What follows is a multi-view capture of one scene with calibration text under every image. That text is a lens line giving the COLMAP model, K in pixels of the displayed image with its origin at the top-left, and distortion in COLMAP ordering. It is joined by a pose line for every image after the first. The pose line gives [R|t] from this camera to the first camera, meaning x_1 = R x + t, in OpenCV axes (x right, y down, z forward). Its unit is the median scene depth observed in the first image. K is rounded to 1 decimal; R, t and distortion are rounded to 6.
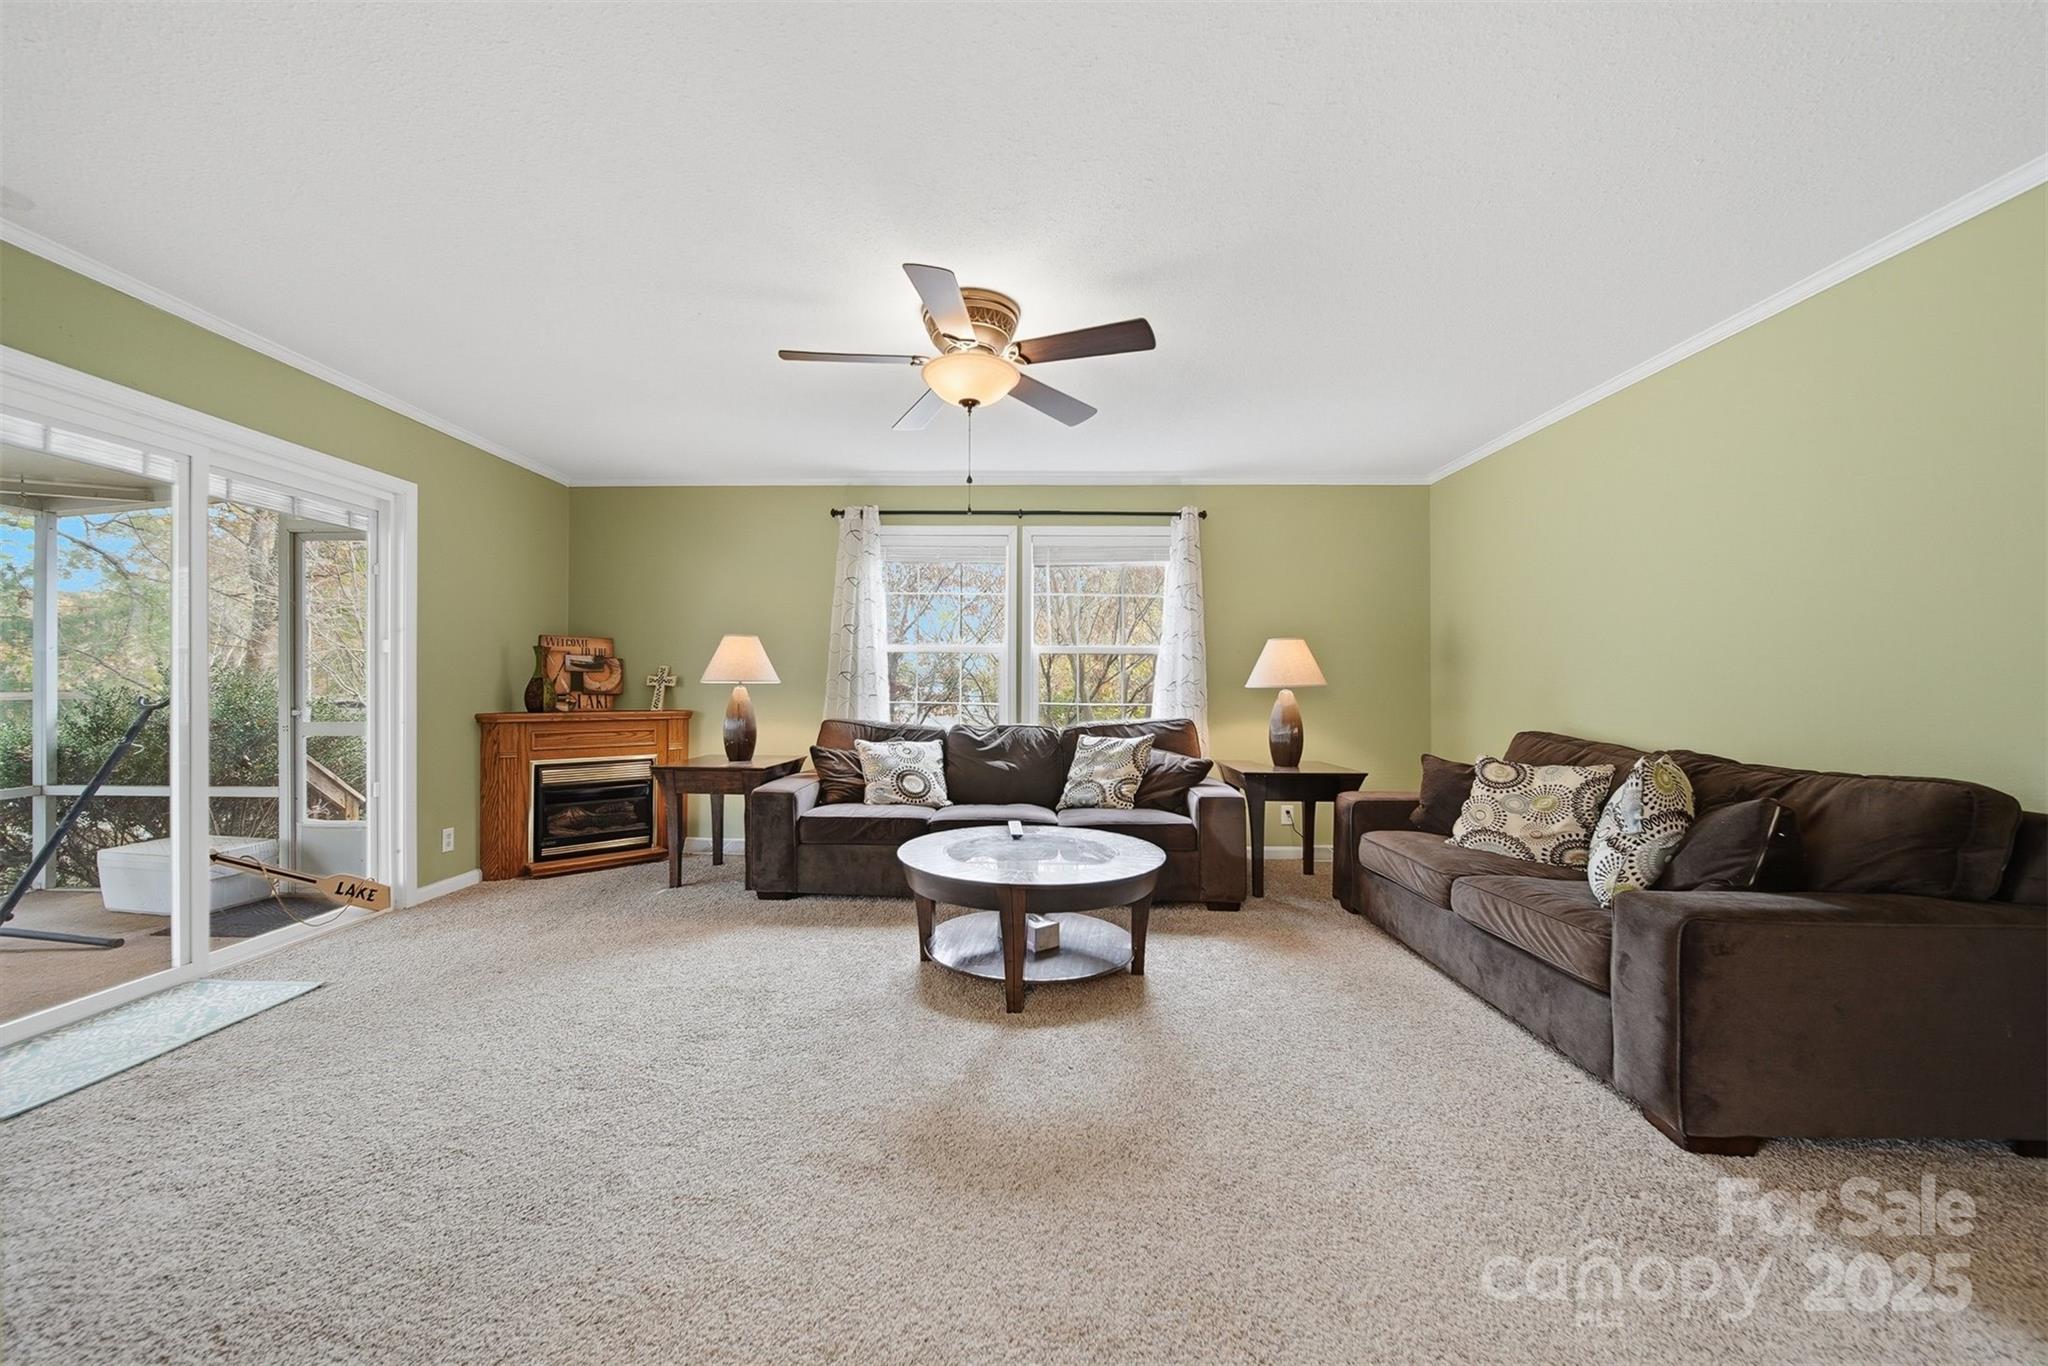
lens RADIAL K [[761.9, 0, 1011.3], [0, 761.9, 680.1], [0, 0, 1]] dist [-0.001827, -0.000172]
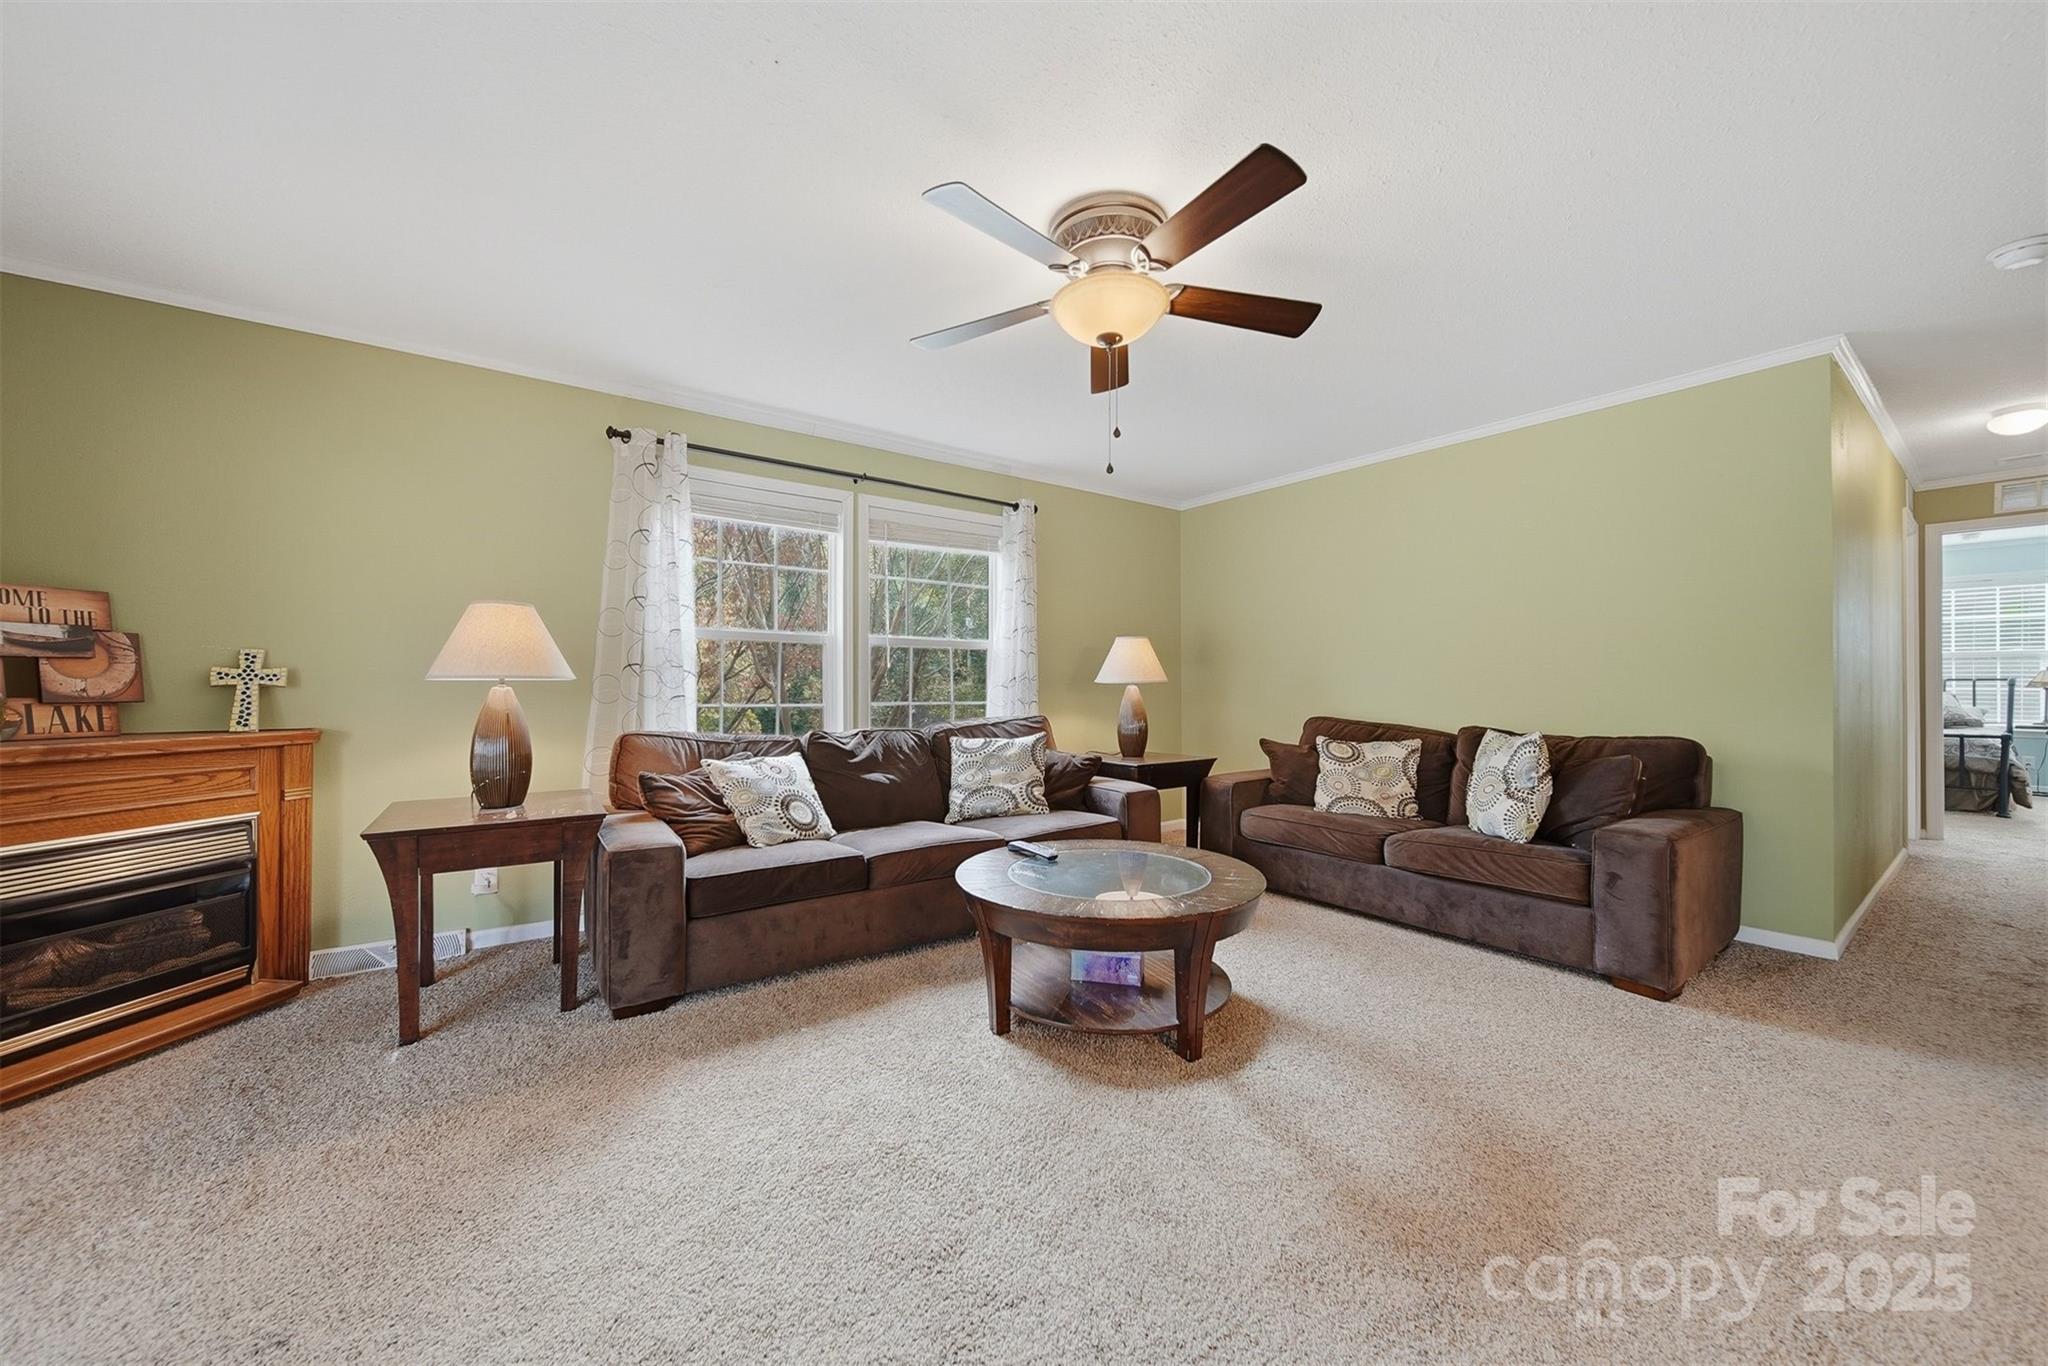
lens RADIAL K [[744.8, 0, 1022.2], [0, 744.8, 678.1], [0, 0, 1]] dist [-0.003611, -0.000411]
pose [[0.787324, -0.000953, 0.616538, -0.400652], [-0.001353, 0.999994, 0.003273, -0.000482], [-0.616538, -0.003411, 0.787318, 0.271099]]
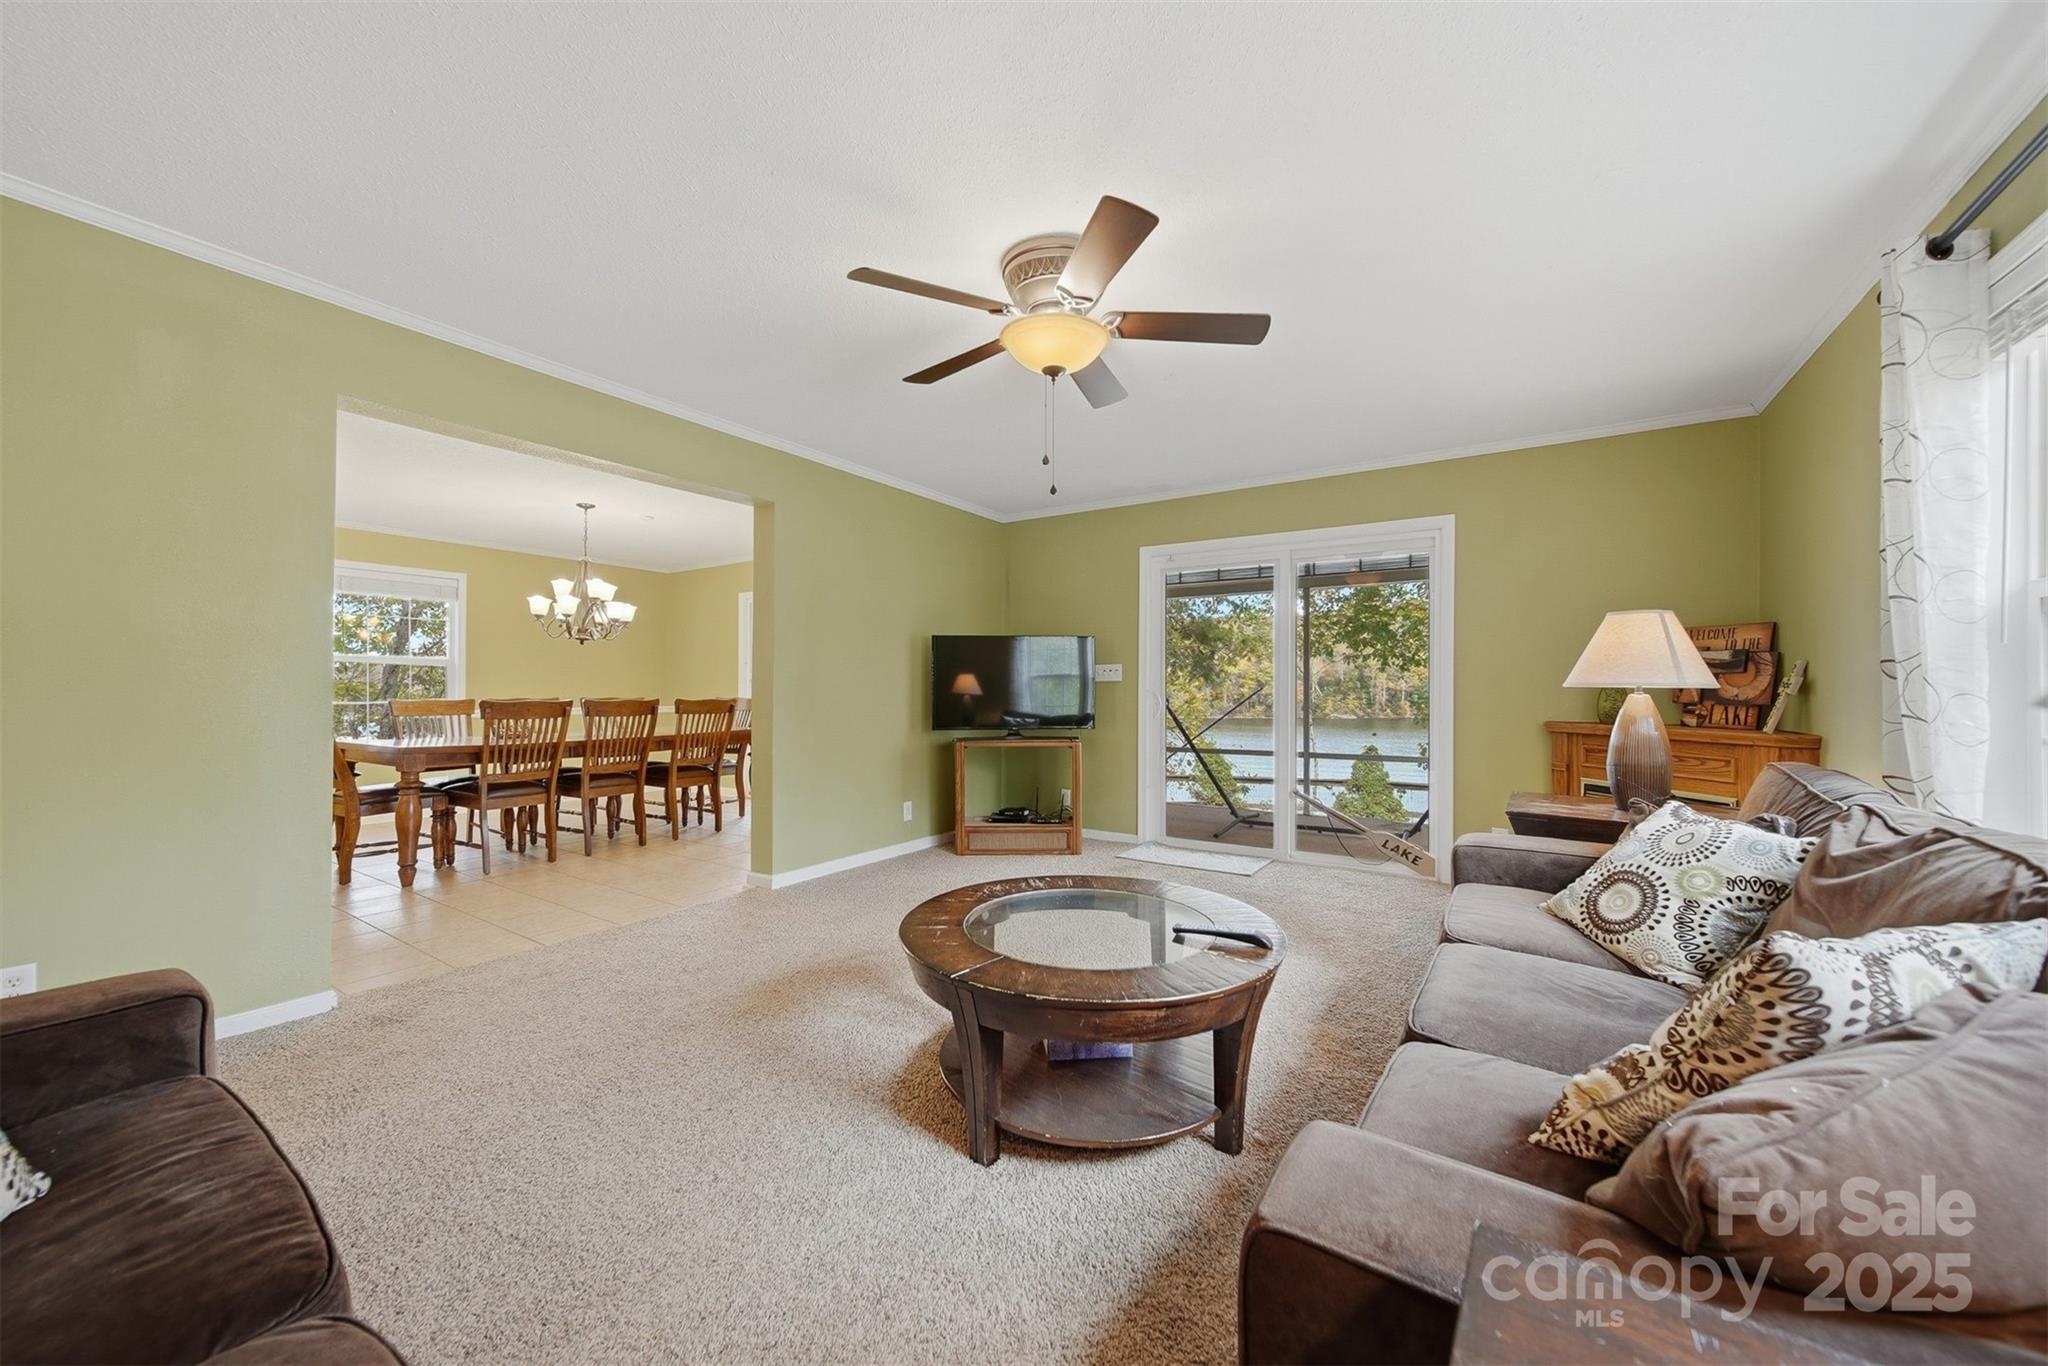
lens RADIAL K [[761.9, 0, 1011.3], [0, 761.9, 680.1], [0, 0, 1]] dist [-0.001827, -0.000172]
pose [[-0.553760, -0.013286, -0.832570, 0.464878], [0.003254, 0.999831, -0.018119, 0.007125], [0.832670, -0.012743, -0.553623, 0.936058]]
